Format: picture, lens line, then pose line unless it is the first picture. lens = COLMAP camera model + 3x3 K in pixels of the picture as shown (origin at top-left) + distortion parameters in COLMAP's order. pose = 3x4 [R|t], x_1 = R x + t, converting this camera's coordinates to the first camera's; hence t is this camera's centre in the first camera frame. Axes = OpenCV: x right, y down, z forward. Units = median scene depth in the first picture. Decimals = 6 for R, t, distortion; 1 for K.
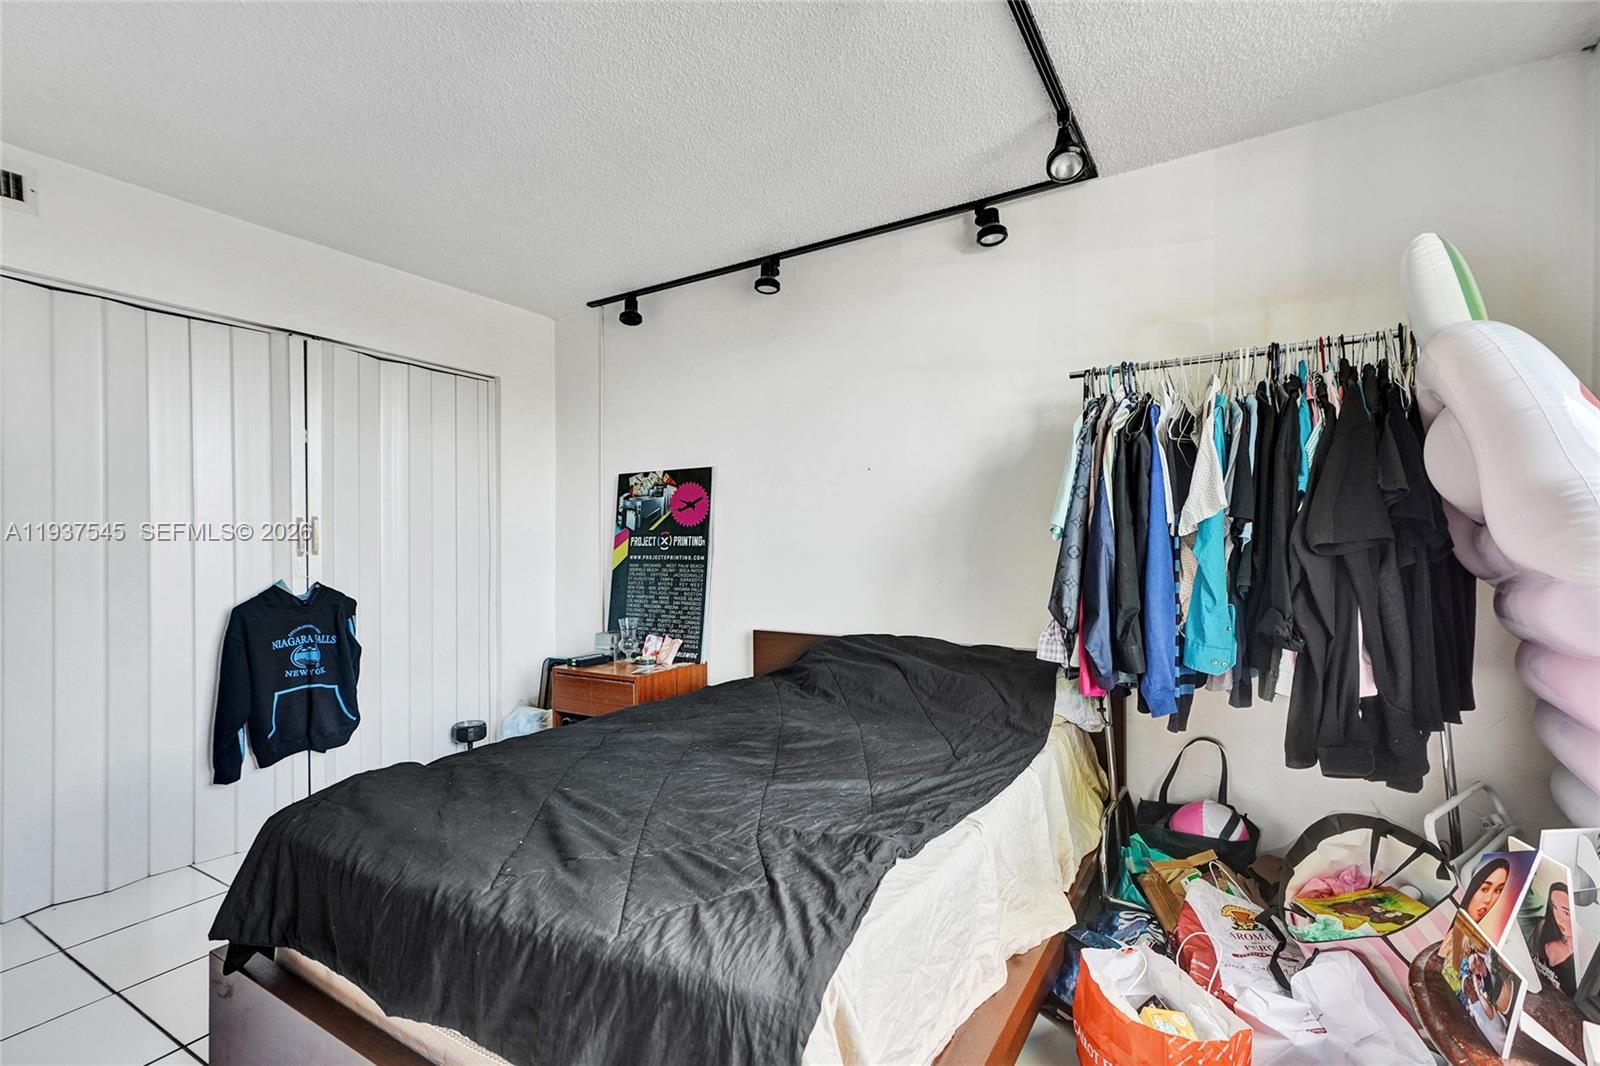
lens RADIAL K [[738.0, 0, 802.0], [0, 738.0, 538.3], [0, 0, 1]] dist [0.017287, 0.001031]
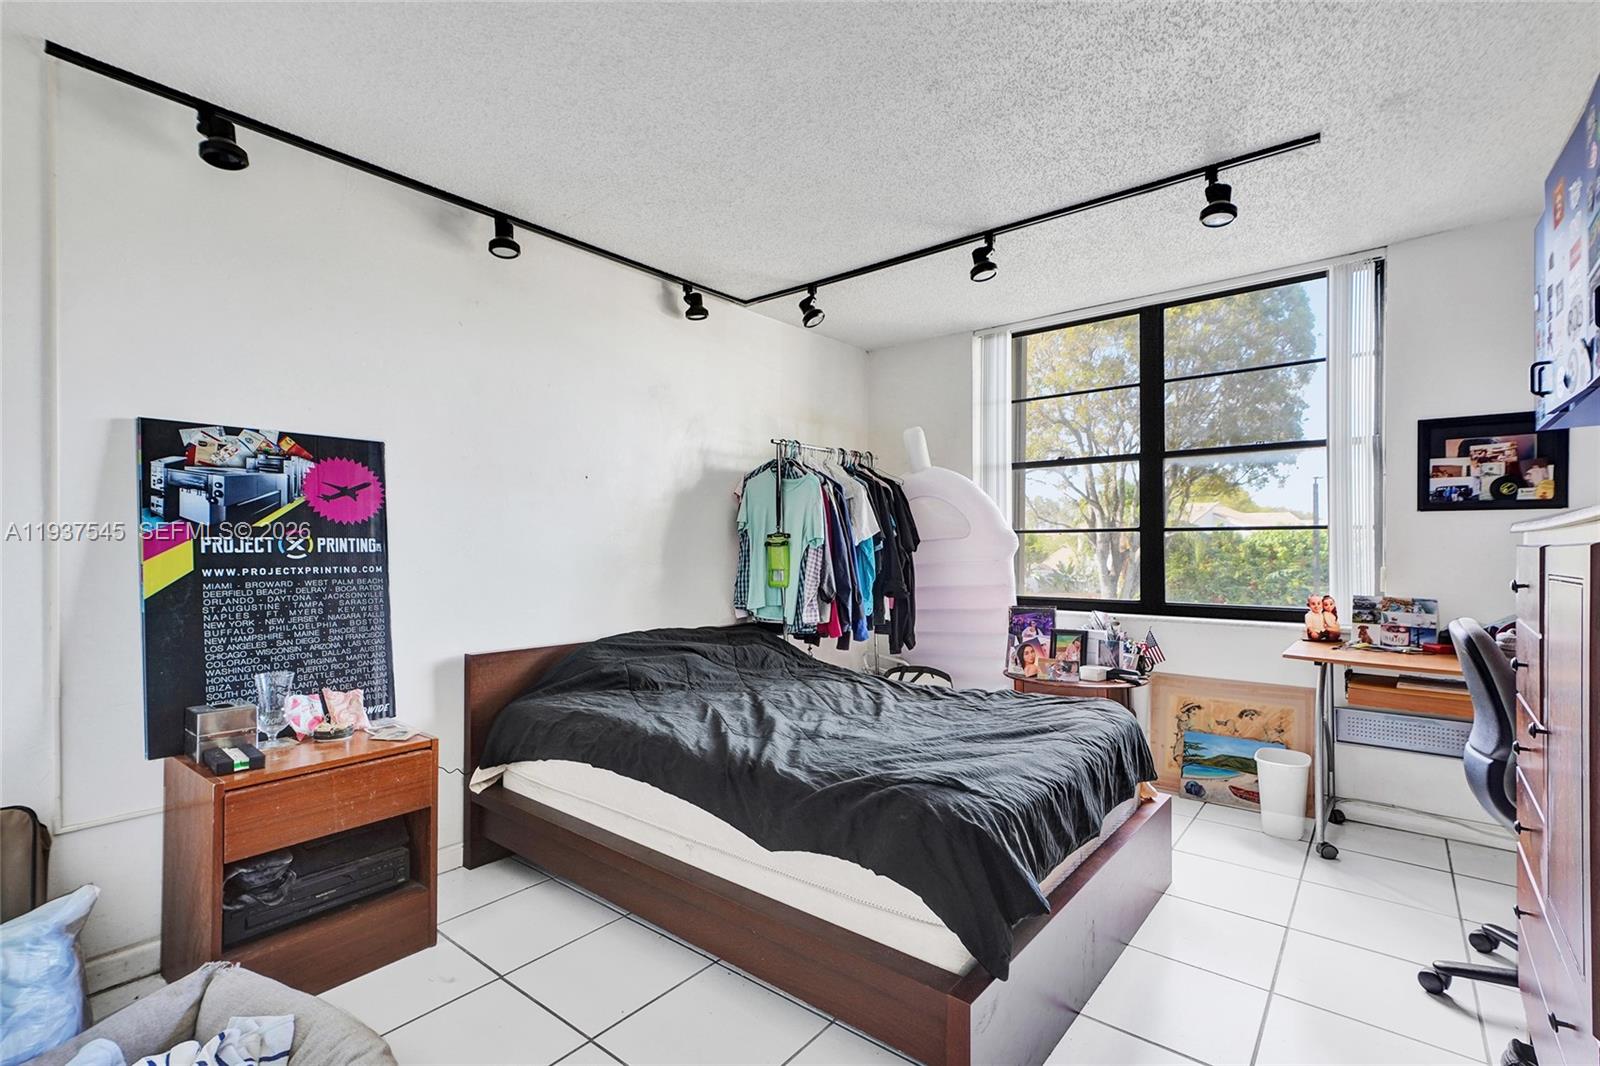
lens RADIAL K [[738.0, 0, 802.5], [0, 738.0, 538.9], [0, 0, 1]] dist [0.017287, 0.001031]
pose [[0.119621, 0.013412, 0.992729, -0.762092], [-0.011959, 0.999856, -0.012067, 0.001192], [-0.992748, -0.010428, 0.119764, 0.490046]]
